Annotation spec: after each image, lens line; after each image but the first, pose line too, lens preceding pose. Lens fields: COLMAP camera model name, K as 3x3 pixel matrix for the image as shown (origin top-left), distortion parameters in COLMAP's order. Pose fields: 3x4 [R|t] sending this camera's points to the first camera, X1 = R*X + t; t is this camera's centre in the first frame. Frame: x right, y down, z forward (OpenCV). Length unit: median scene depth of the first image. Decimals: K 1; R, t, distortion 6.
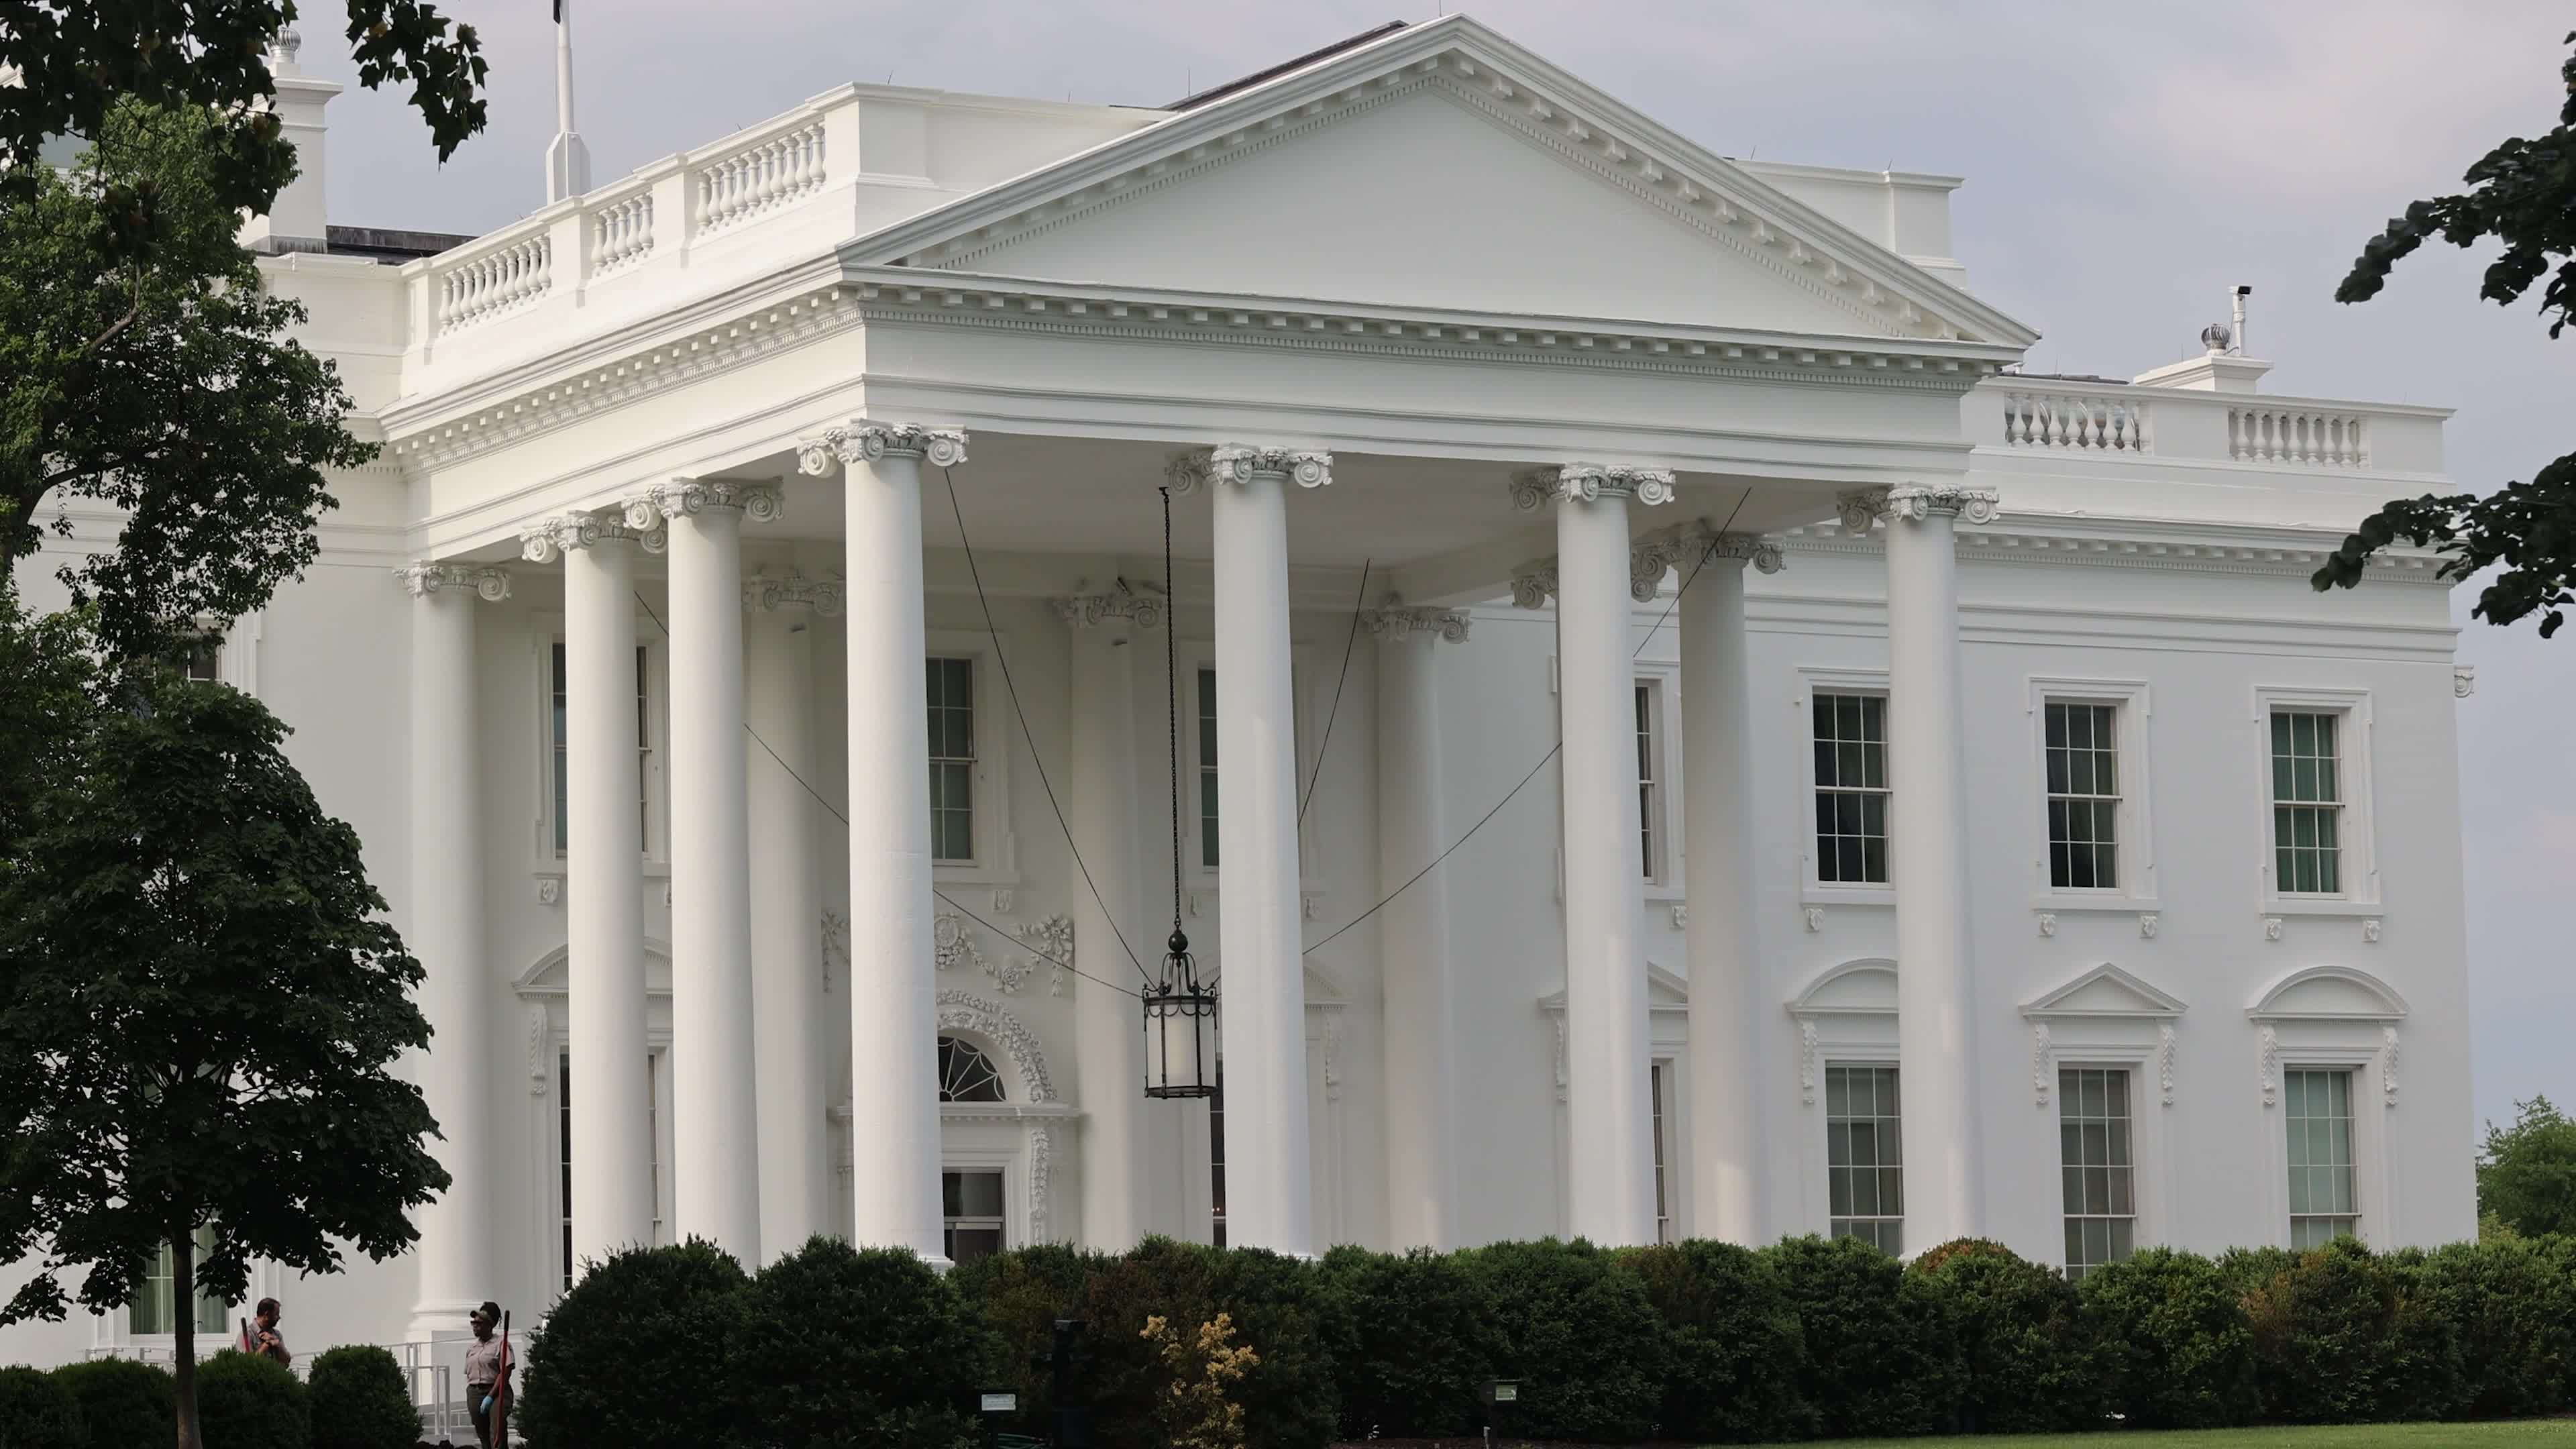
lens RADIAL K [[7137.3, 0, 1288.0], [0, 7137.3, 724.5], [0, 0, 1]] dist [-0.043744, -2.523920]
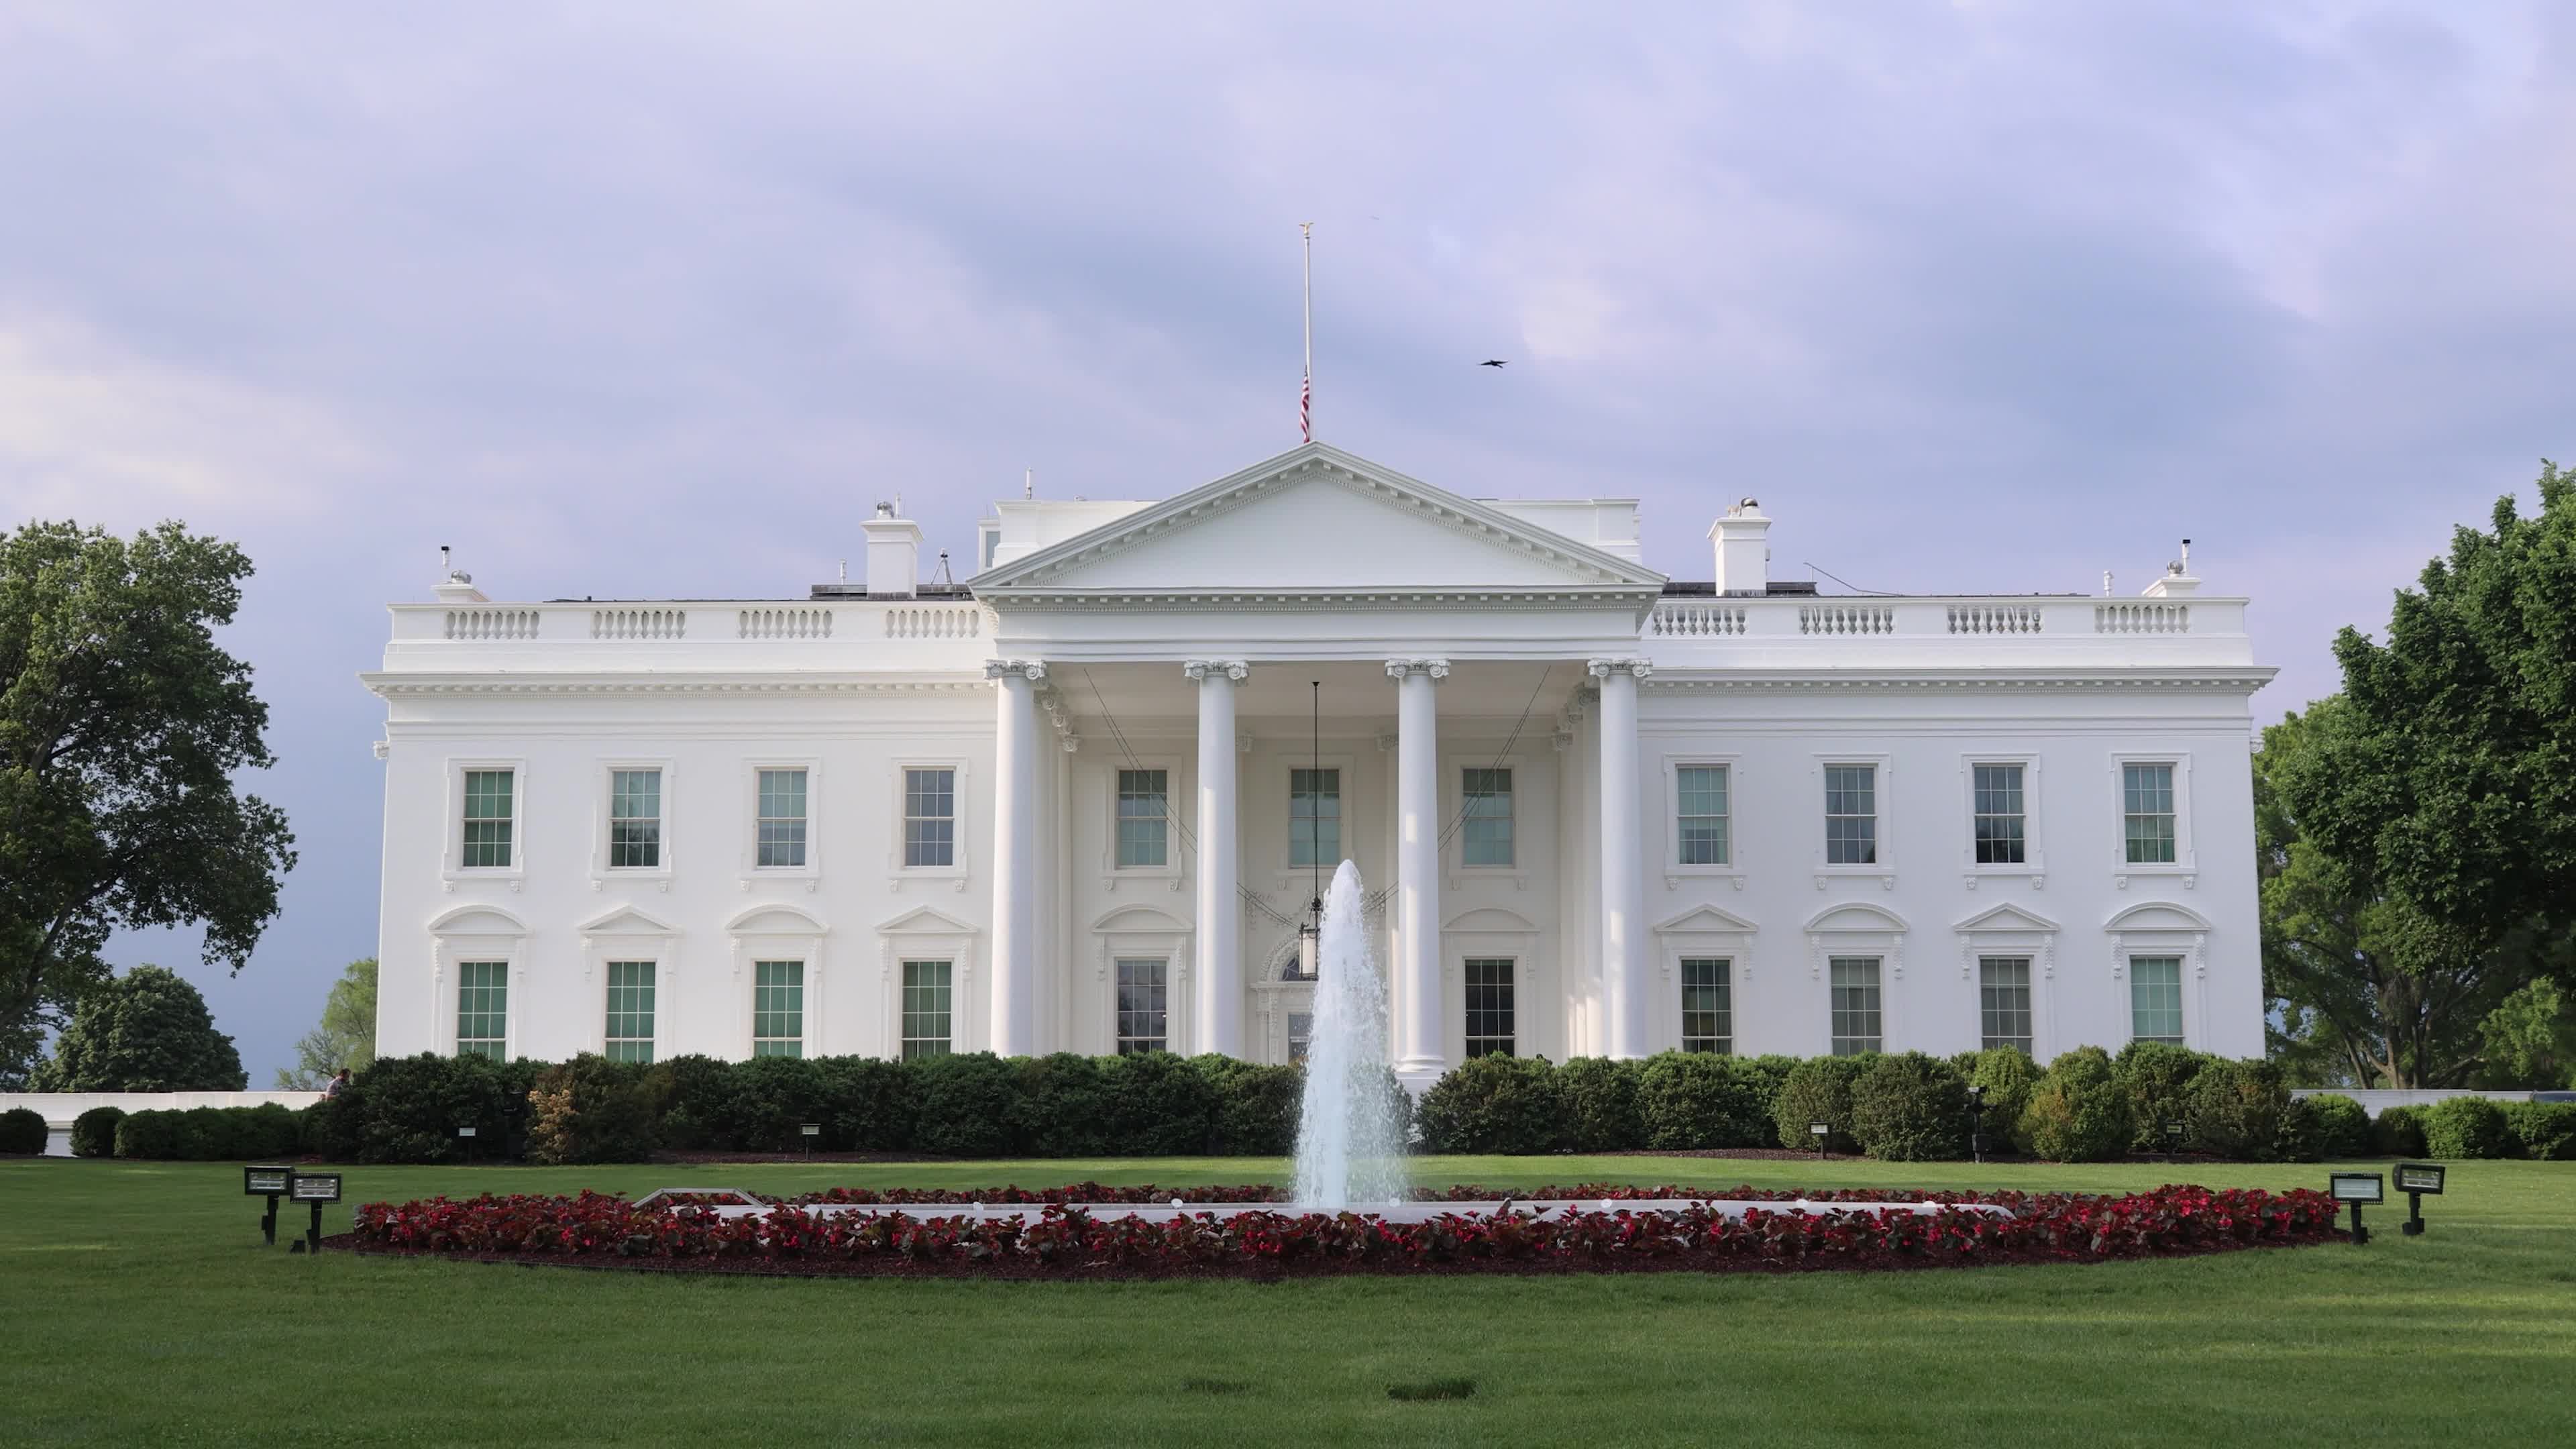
lens RADIAL K [[3029.2, 0, 1288.0], [0, 3029.2, 724.5], [0, 0, 1]] dist [0.033356, -0.007284]
pose [[0.859359, -0.051228, -0.508800, 0.405067], [0.034656, 0.998516, -0.042002, 0.014961], [0.510197, 0.018462, 0.859859, 0.232510]]
